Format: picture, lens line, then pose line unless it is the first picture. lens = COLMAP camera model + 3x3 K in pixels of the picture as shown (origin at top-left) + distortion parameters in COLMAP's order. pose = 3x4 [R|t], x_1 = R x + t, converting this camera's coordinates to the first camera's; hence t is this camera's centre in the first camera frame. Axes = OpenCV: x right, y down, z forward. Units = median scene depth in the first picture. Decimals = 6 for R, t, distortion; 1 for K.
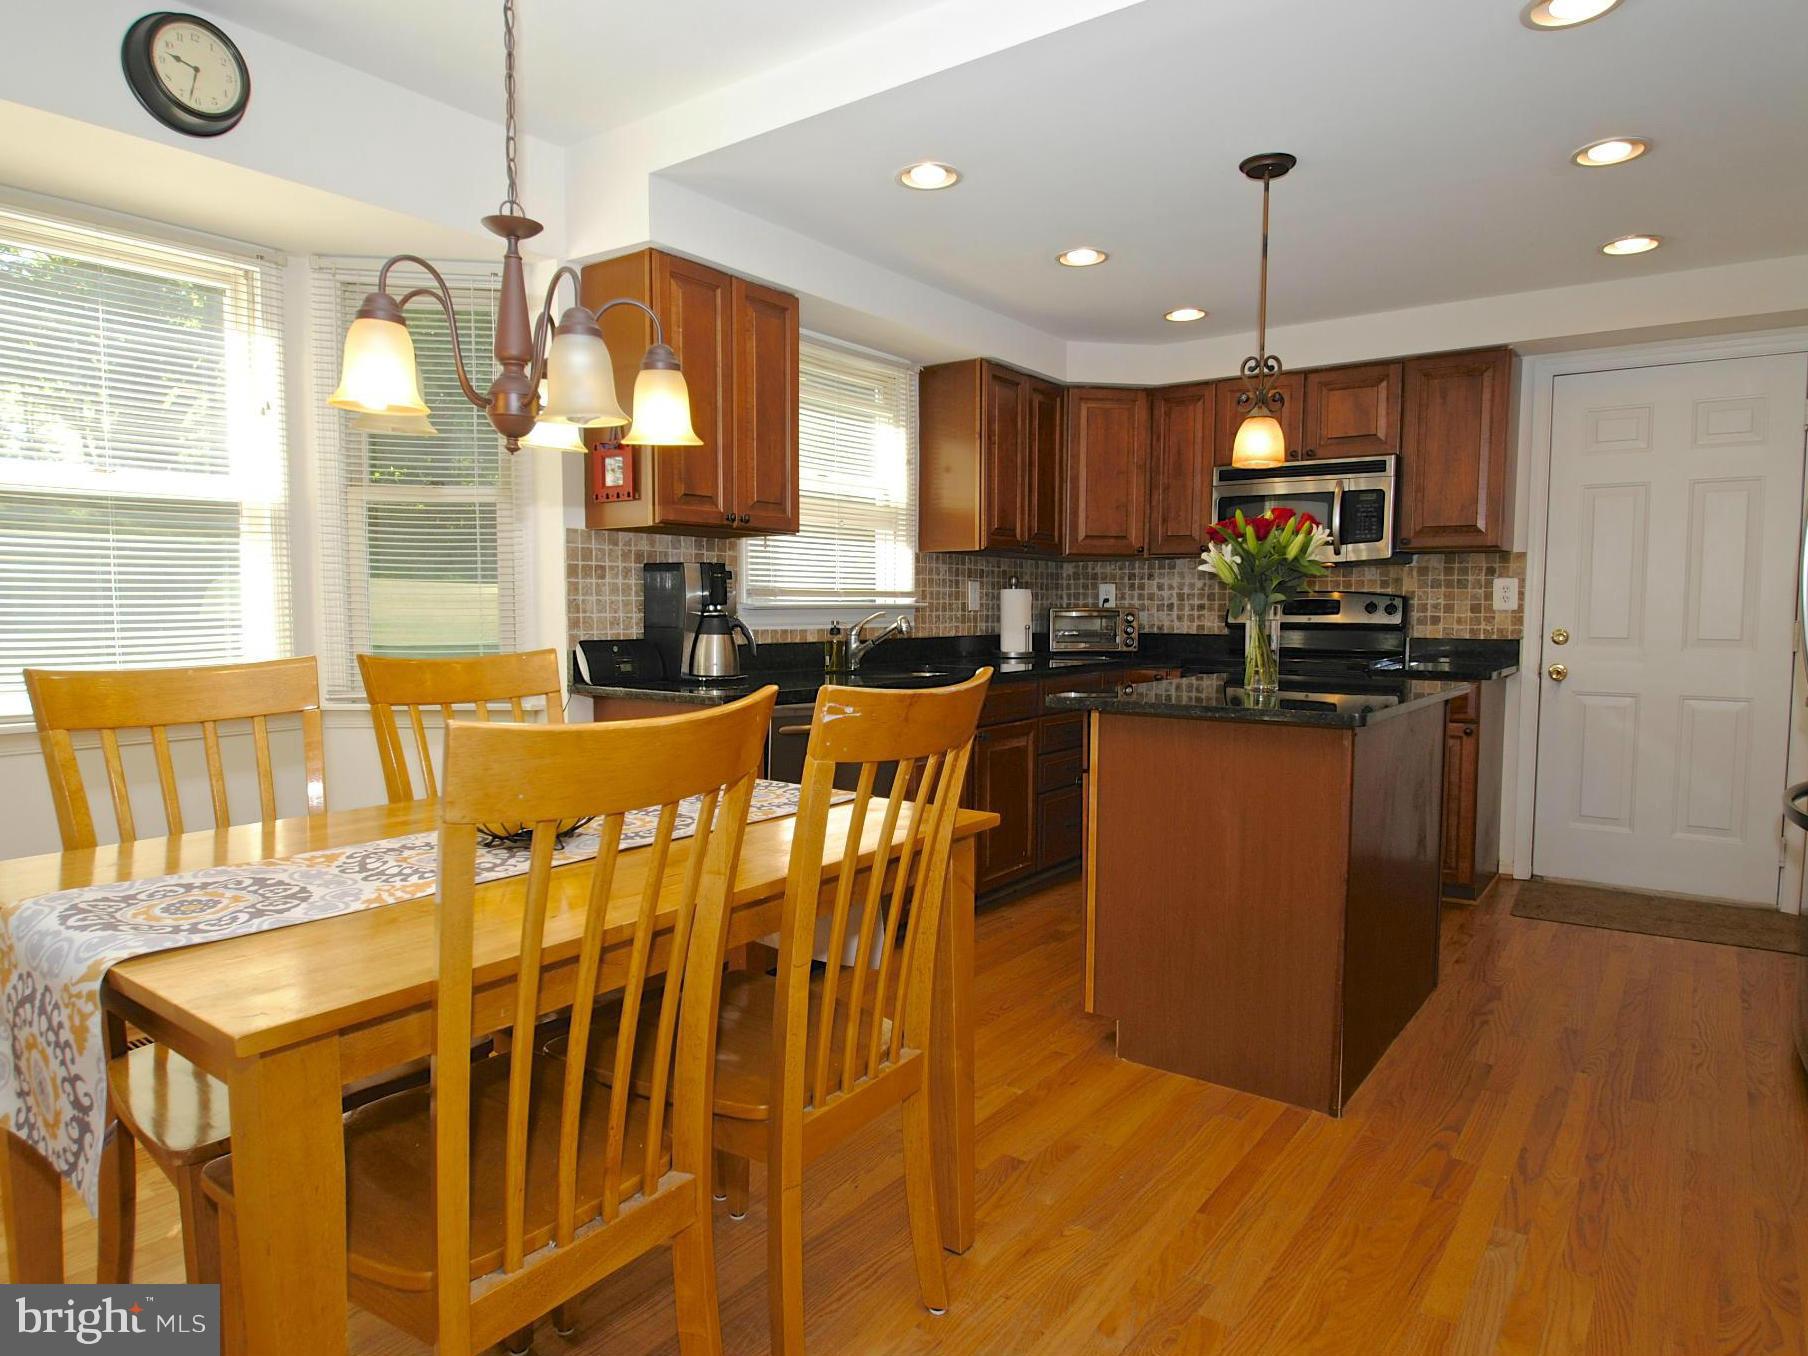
lens RADIAL K [[1094.3, 0, 904.8], [0, 1094.3, 684.5], [0, 0, 1]] dist [-0.006661, -0.003508]
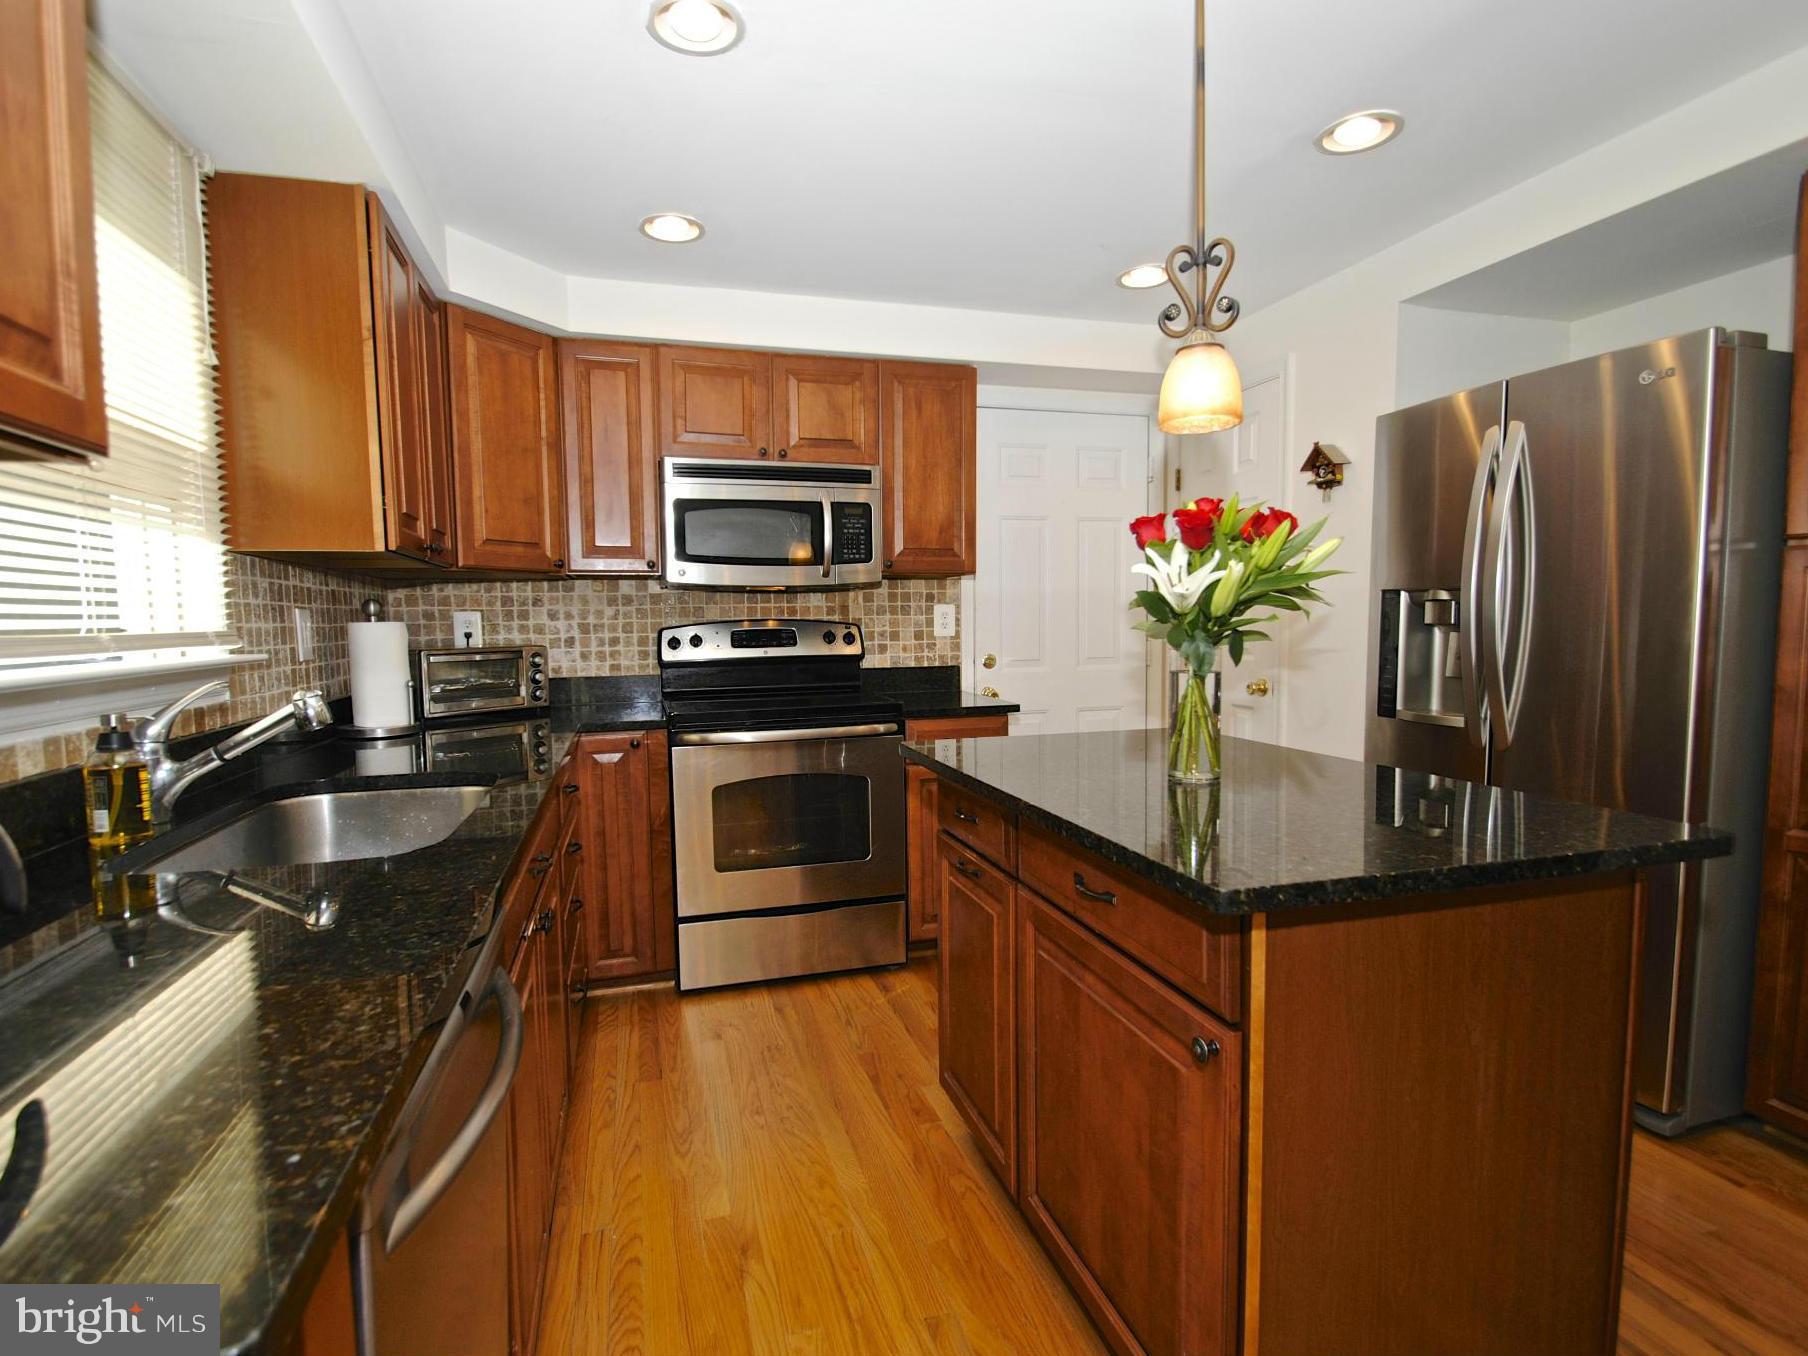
lens RADIAL K [[899.3, 0, 897.6], [0, 899.3, 686.8], [0, 0, 1]] dist [0.000325, -0.007725]
pose [[0.614556, -0.070437, 0.785722, -0.125711], [0.073301, 0.996796, 0.032026, -0.051878], [-0.785460, 0.037912, 0.617750, 0.528412]]
